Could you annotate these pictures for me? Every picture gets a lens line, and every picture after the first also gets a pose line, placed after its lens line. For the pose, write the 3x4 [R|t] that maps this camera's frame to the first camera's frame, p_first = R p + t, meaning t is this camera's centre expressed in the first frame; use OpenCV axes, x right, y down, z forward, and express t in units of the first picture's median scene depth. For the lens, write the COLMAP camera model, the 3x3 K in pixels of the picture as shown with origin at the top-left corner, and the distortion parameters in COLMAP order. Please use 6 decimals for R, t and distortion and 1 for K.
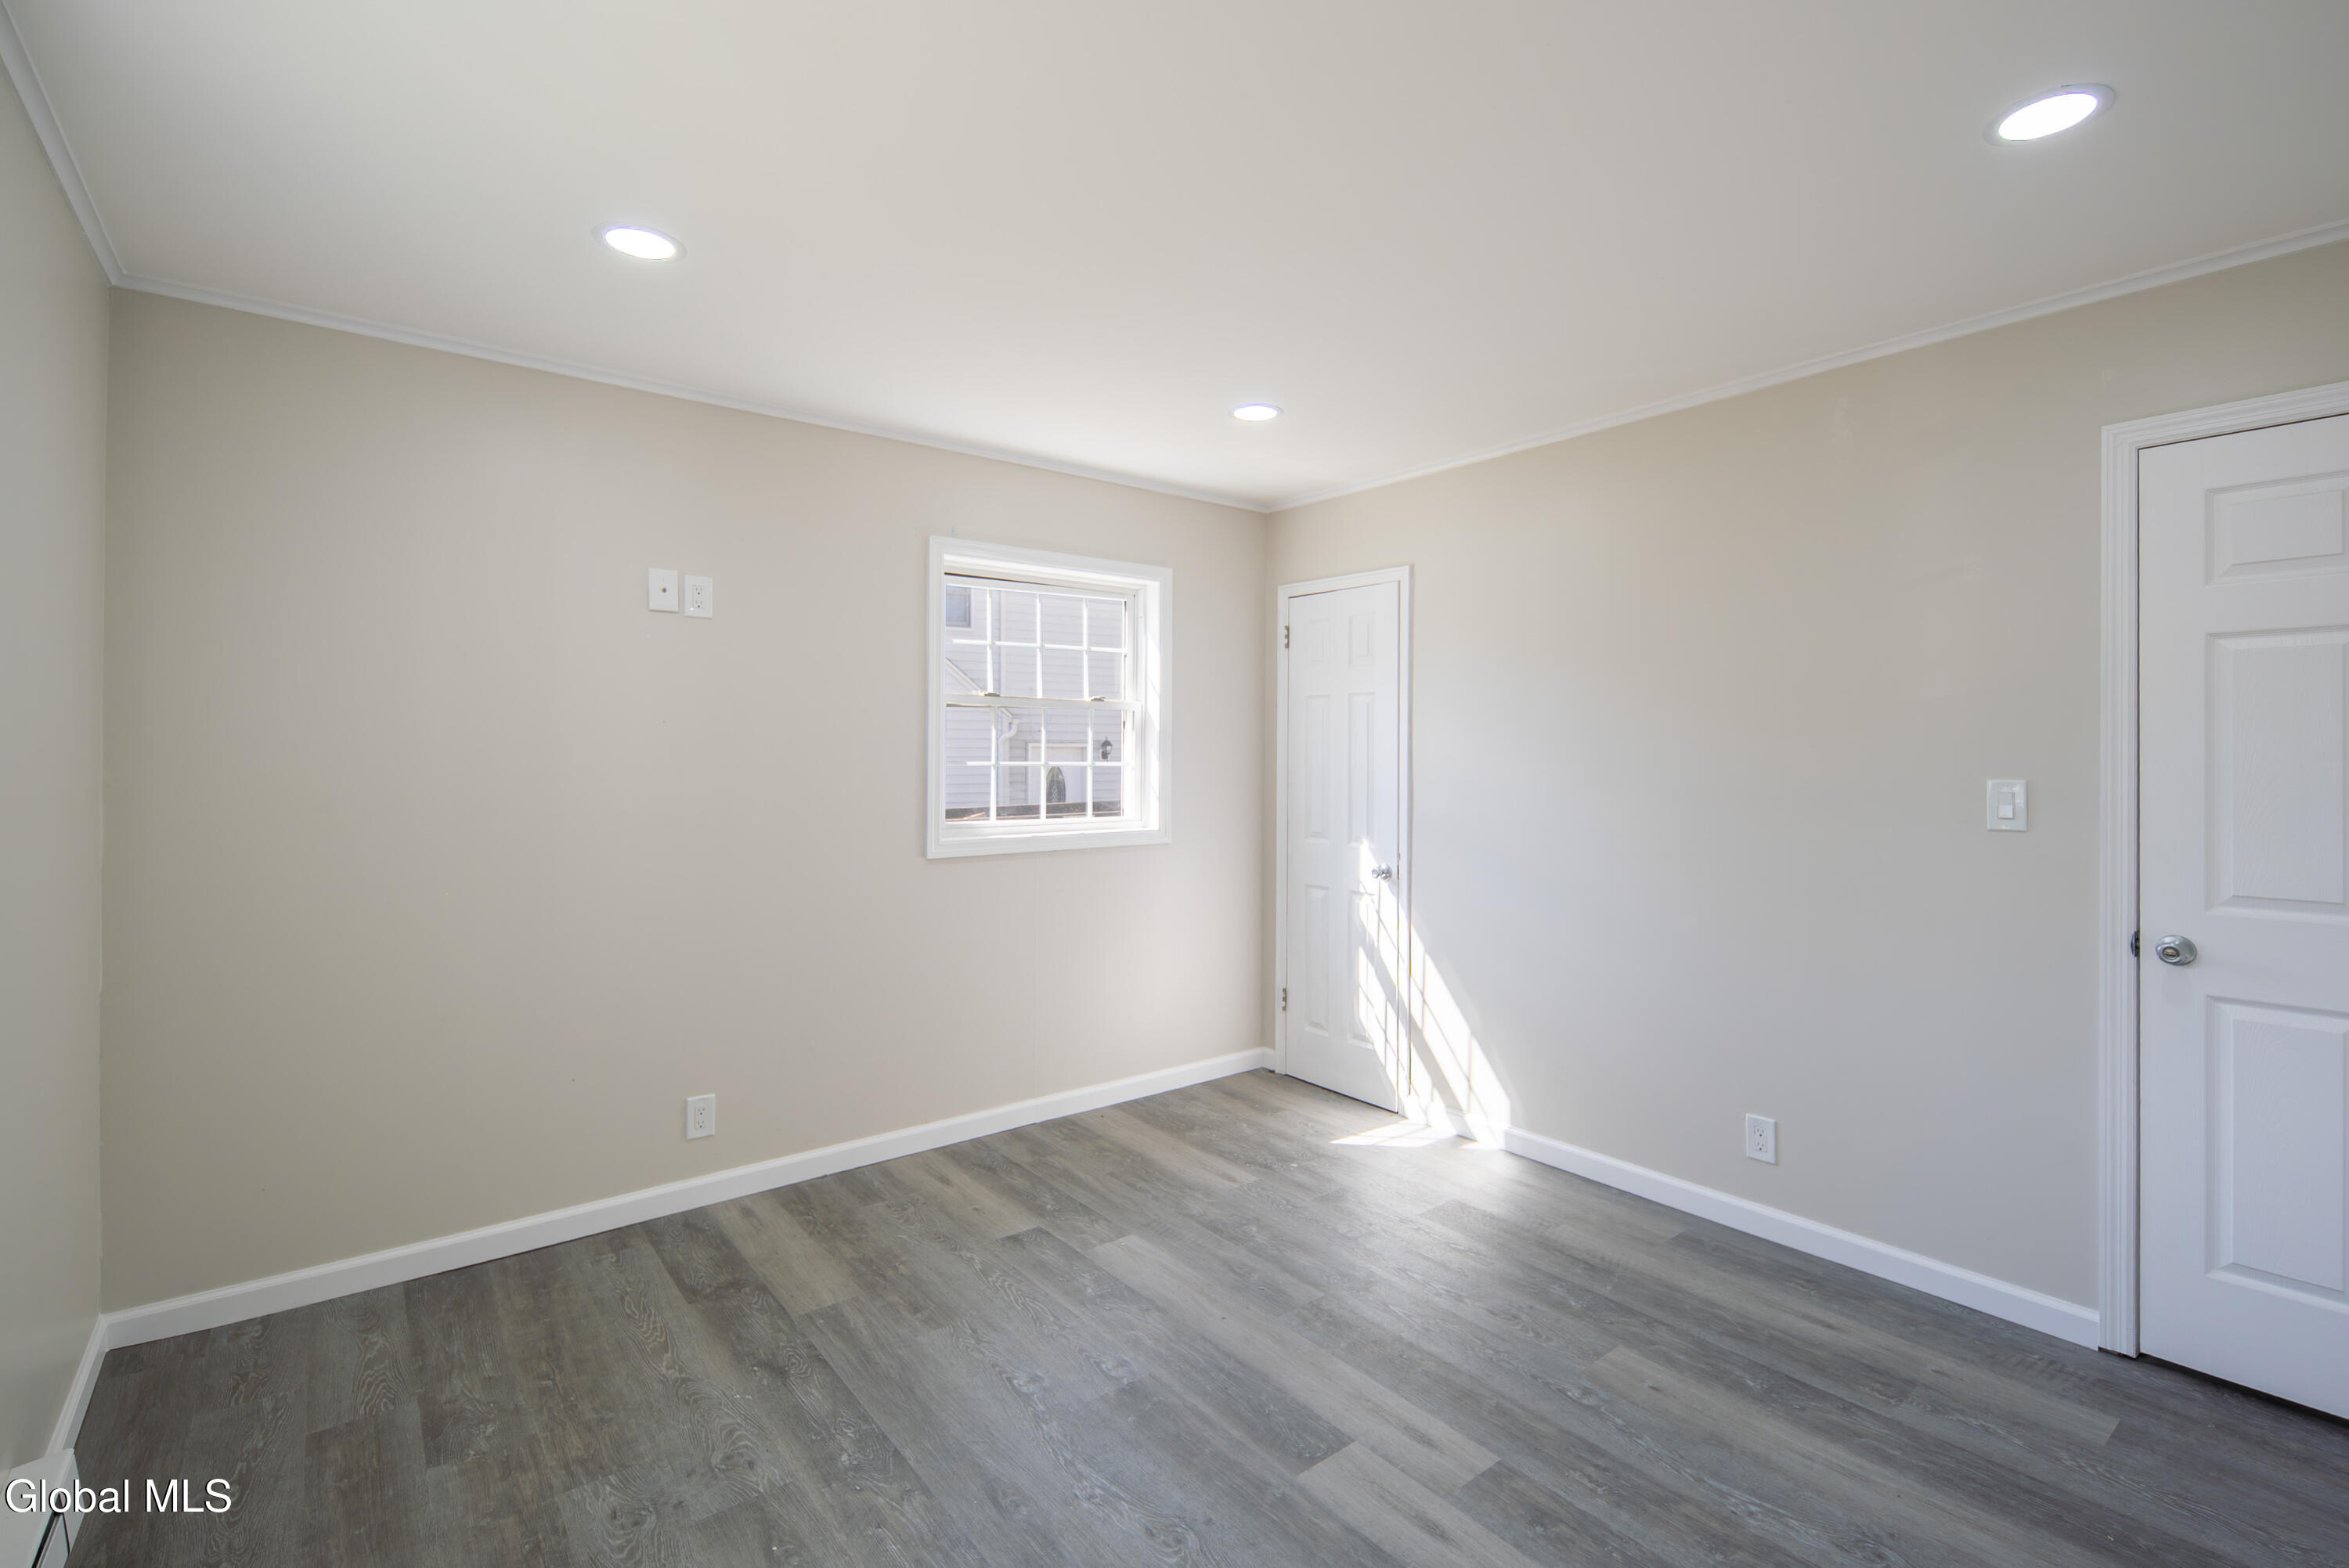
lens RADIAL K [[1062.1, 0, 1165.8], [0, 1062.1, 767.7], [0, 0, 1]] dist [0.000827, -0.000830]
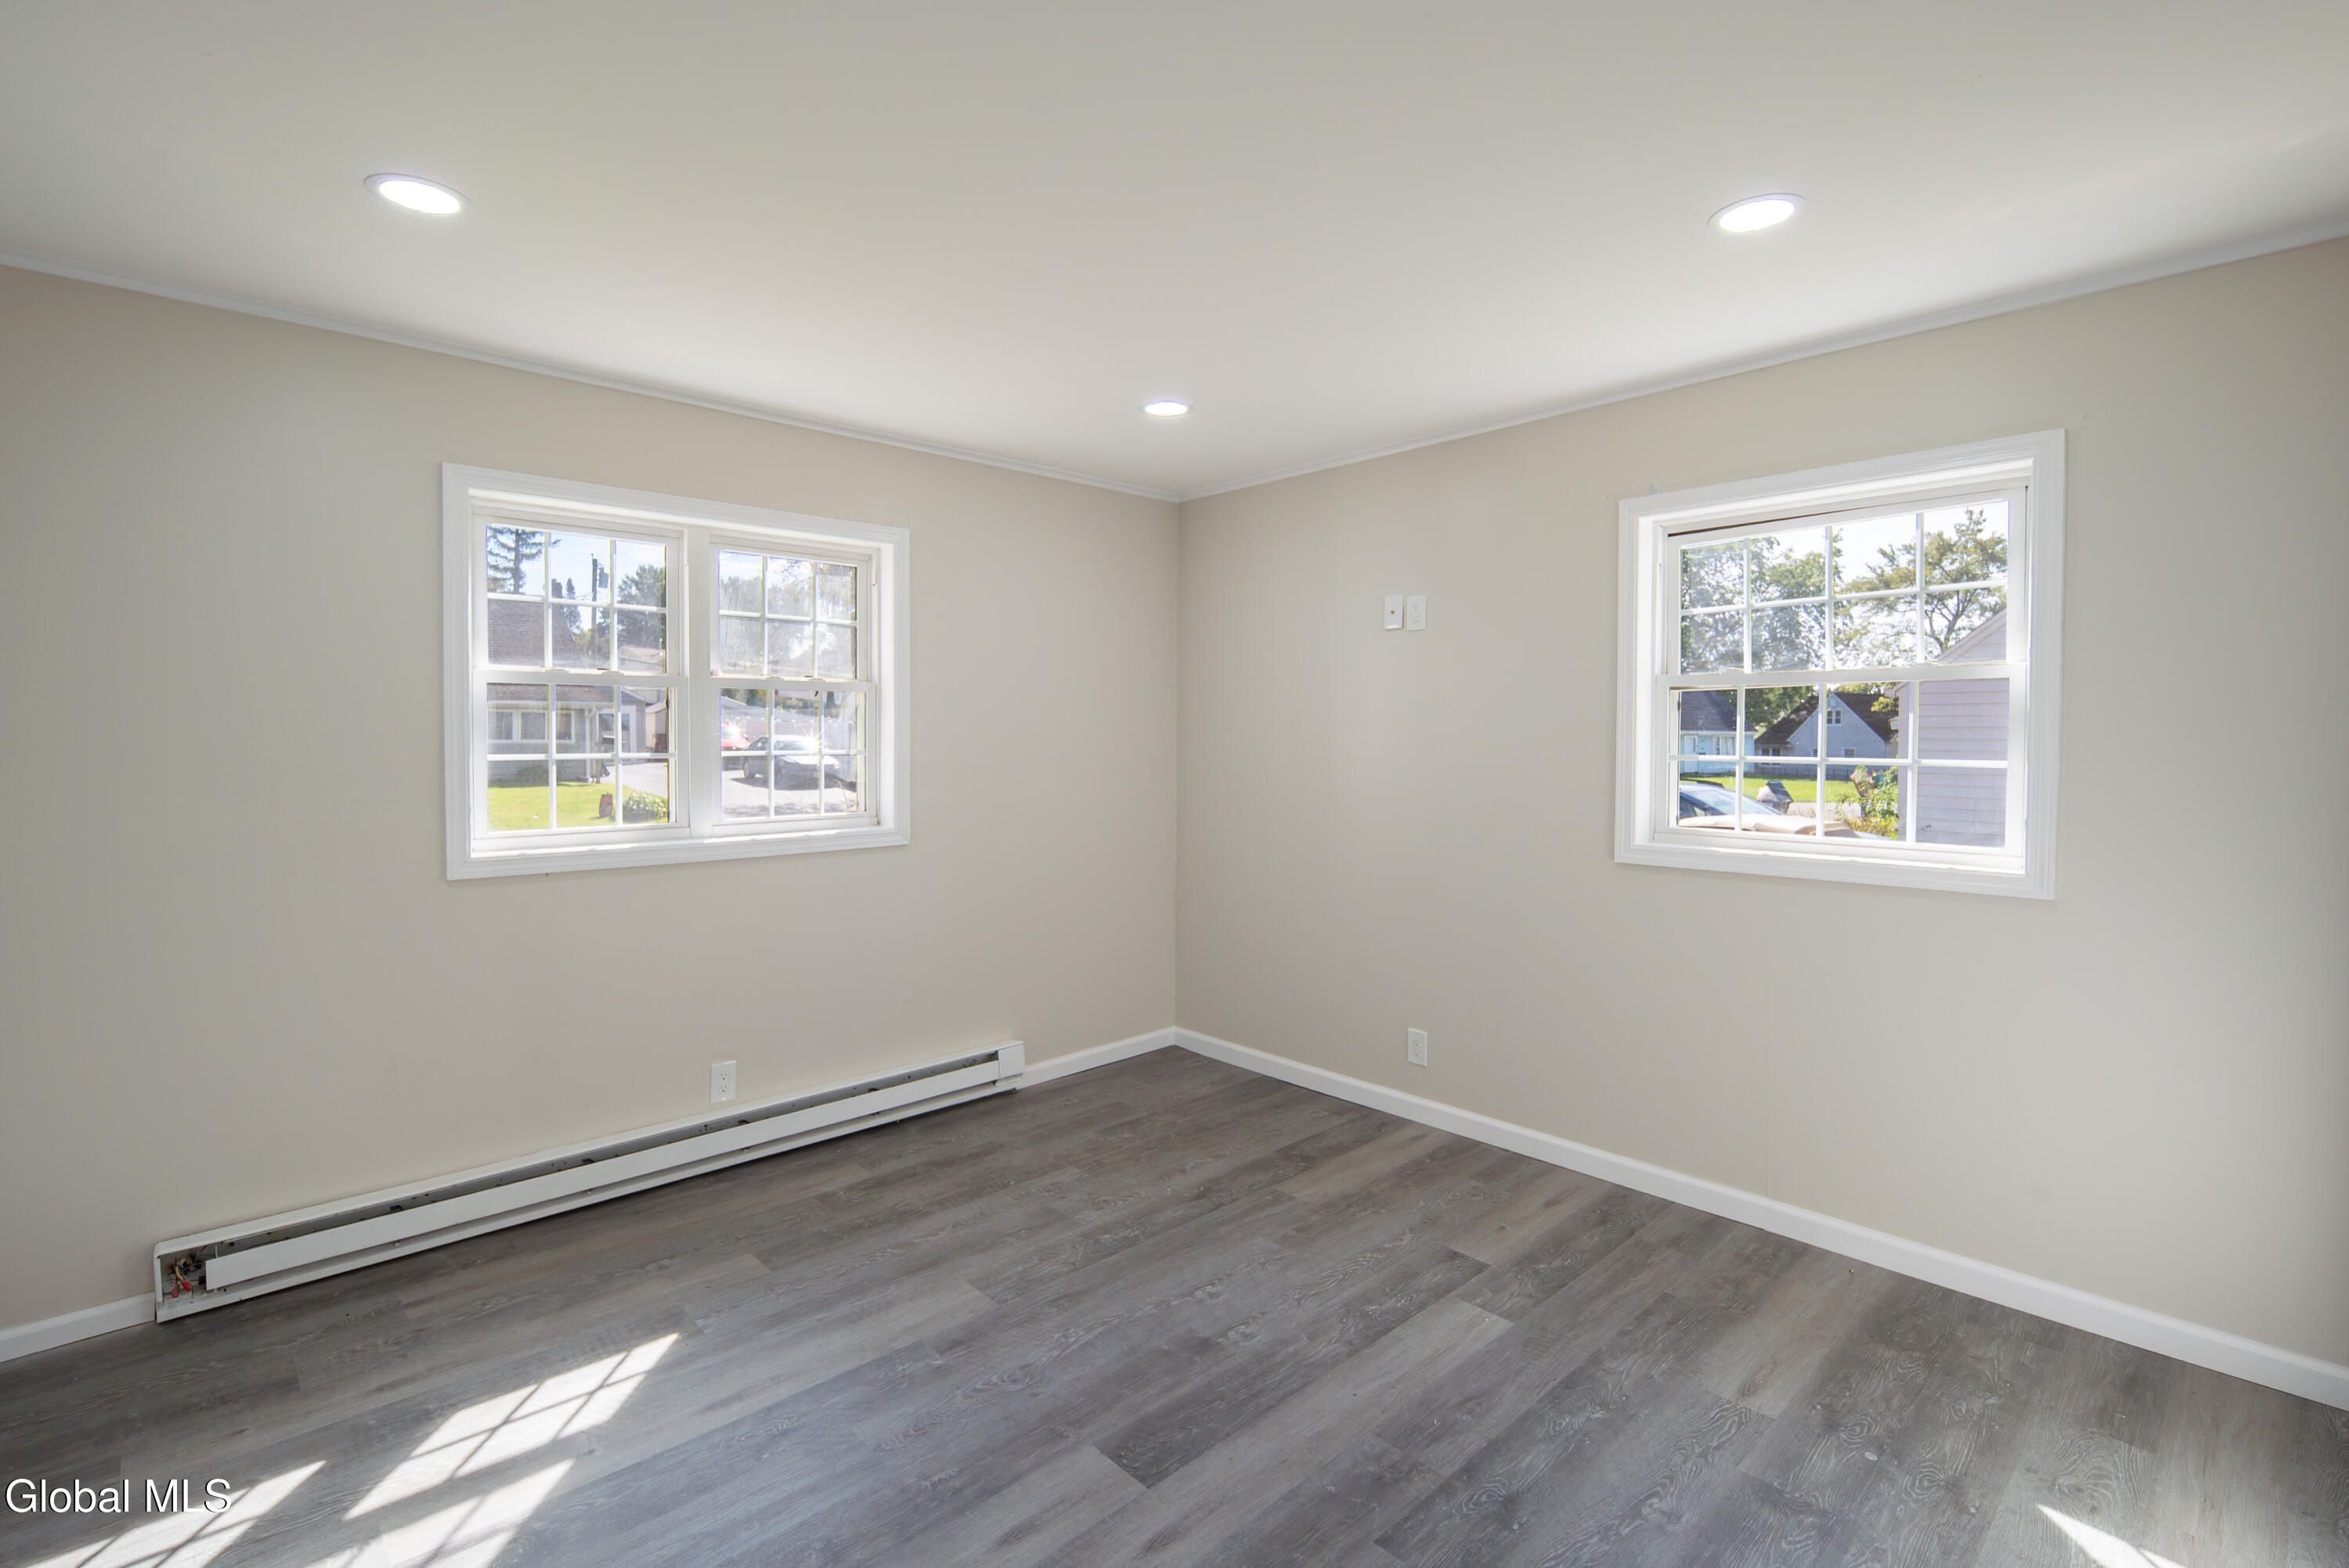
lens RADIAL K [[1062.1, 0, 1174.3], [0, 1062.1, 773.4], [0, 0, 1]] dist [0.000827, -0.000830]
pose [[0.083512, 0.035622, -0.995870, 0.850409], [-0.010761, 0.999335, 0.034843, -0.022872], [0.996449, 0.007807, 0.083840, 0.732466]]
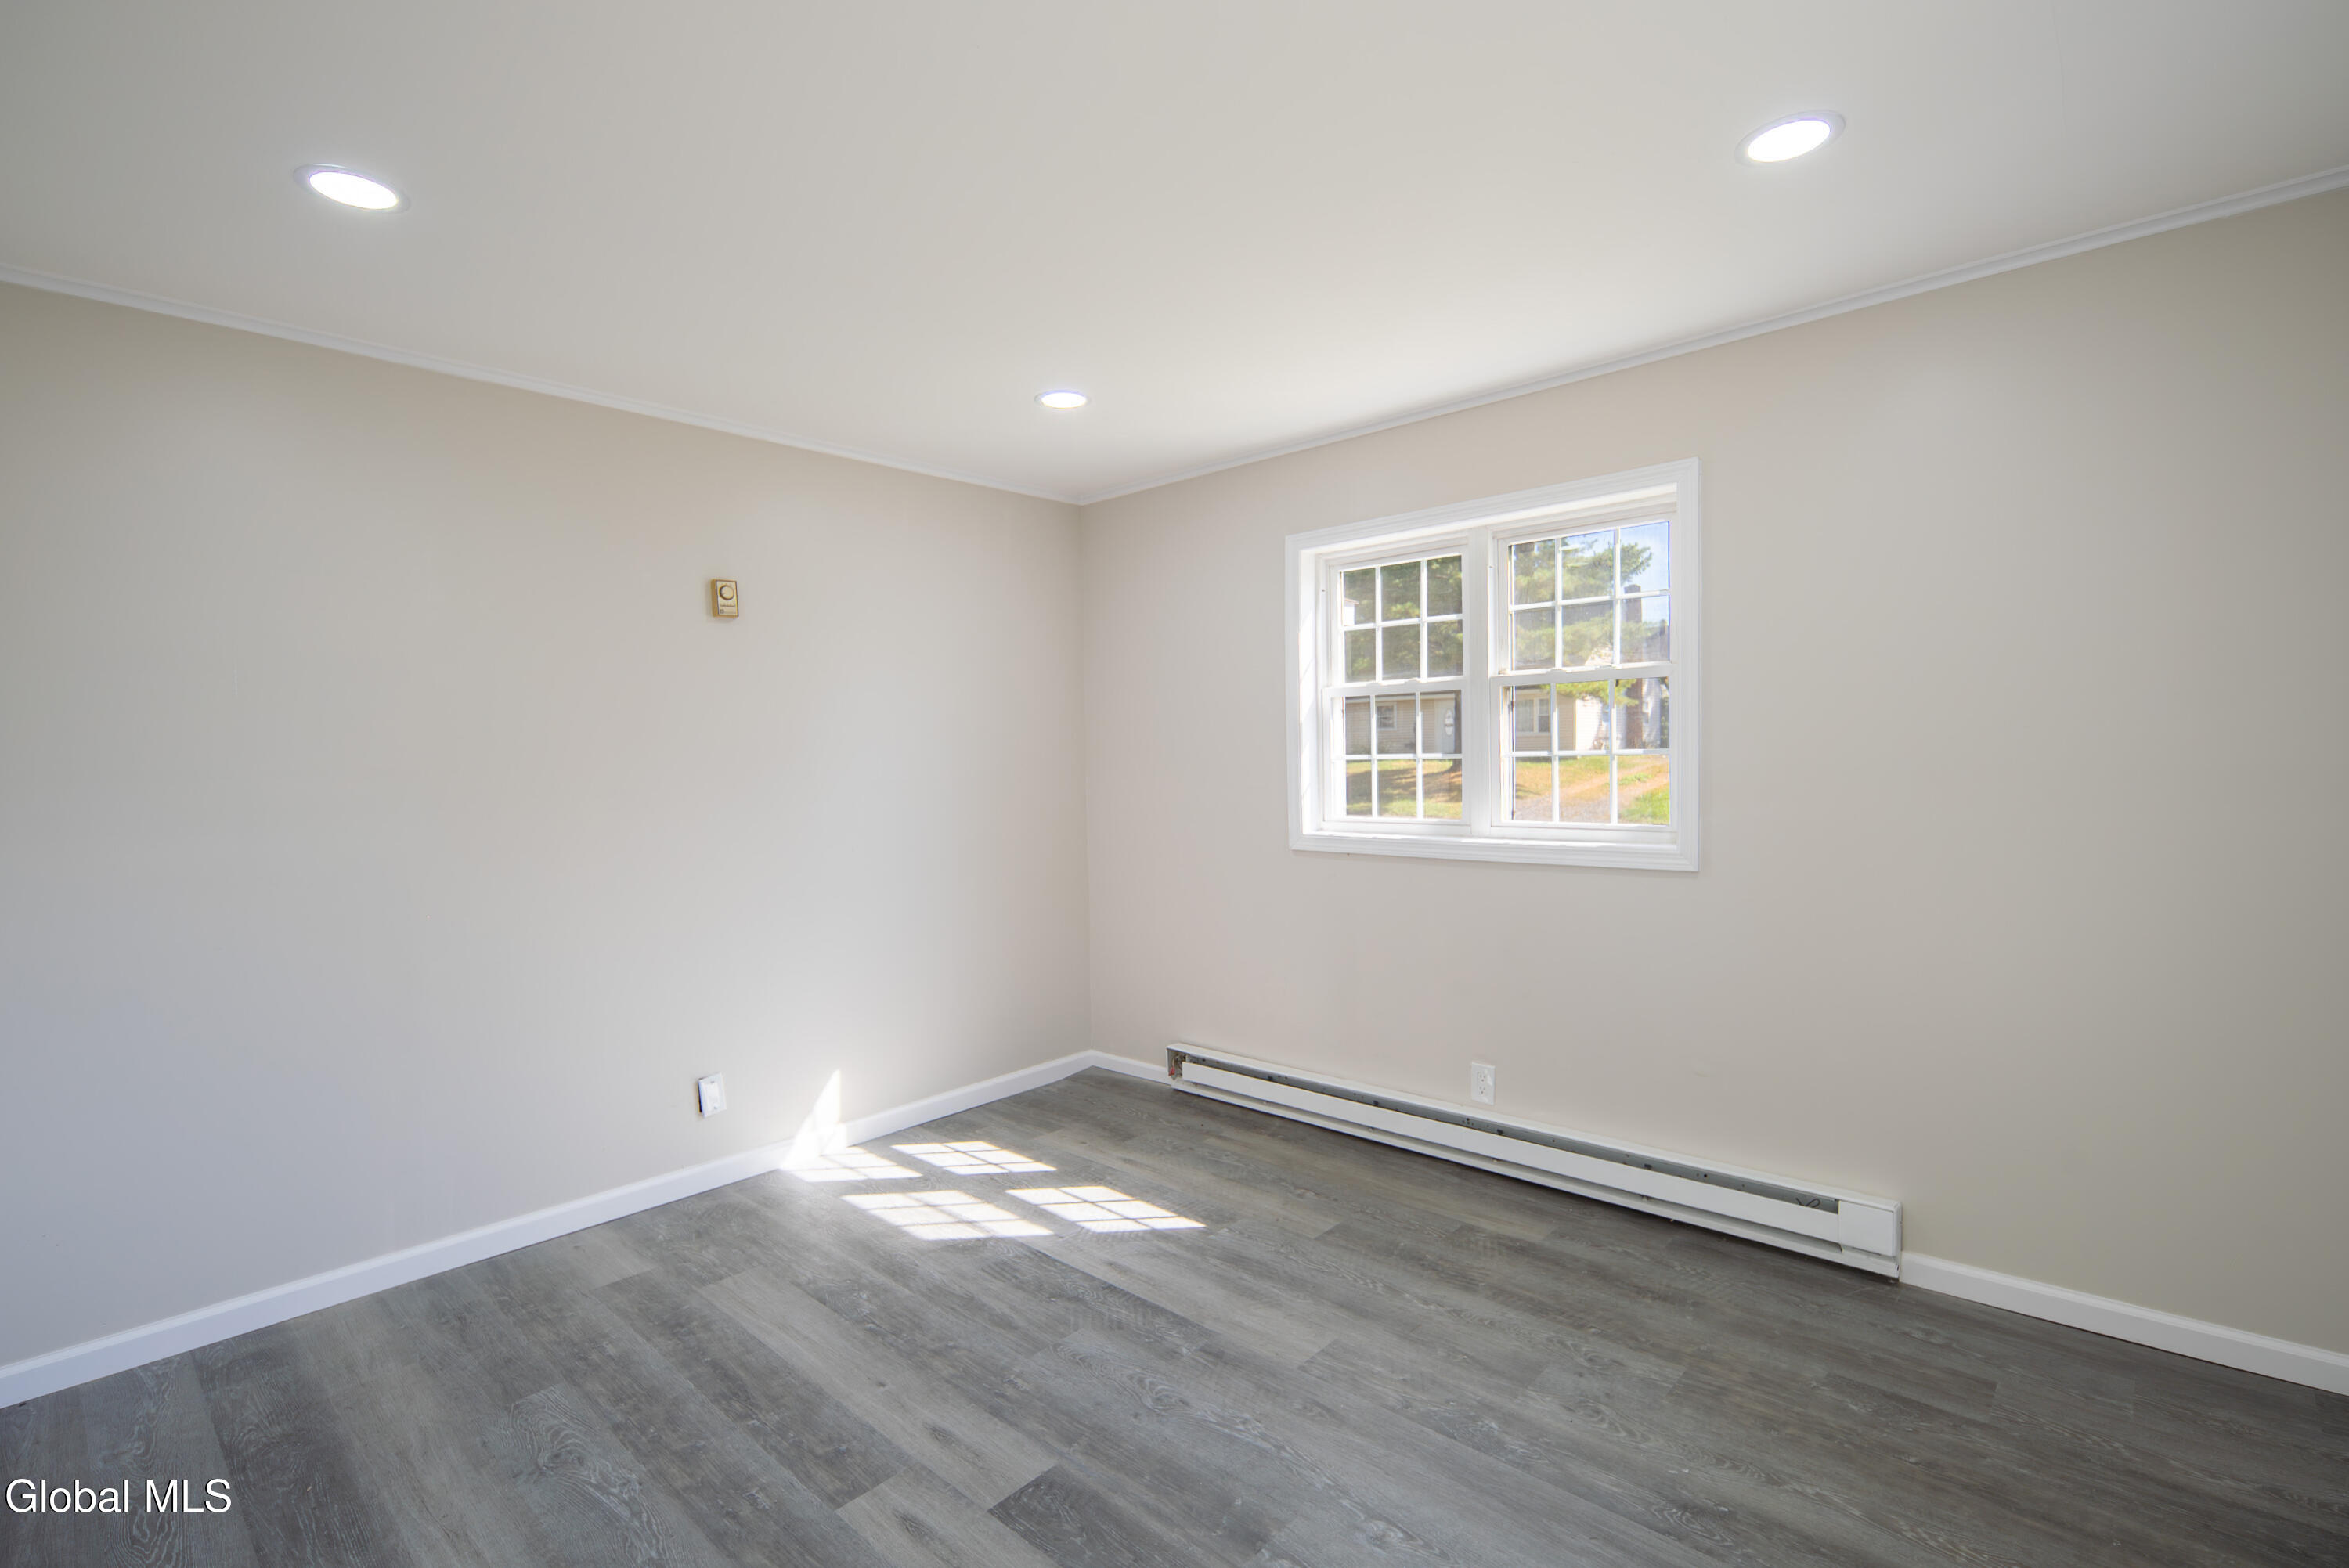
lens RADIAL K [[1062.1, 0, 1160.8], [0, 1062.1, 781.7], [0, 0, 1]] dist [0.000827, -0.000830]
pose [[-0.987538, 0.022952, -0.155698, 0.124154], [0.017998, 0.999288, 0.033157, -0.011824], [0.156348, 0.029941, -0.987248, 1.480849]]
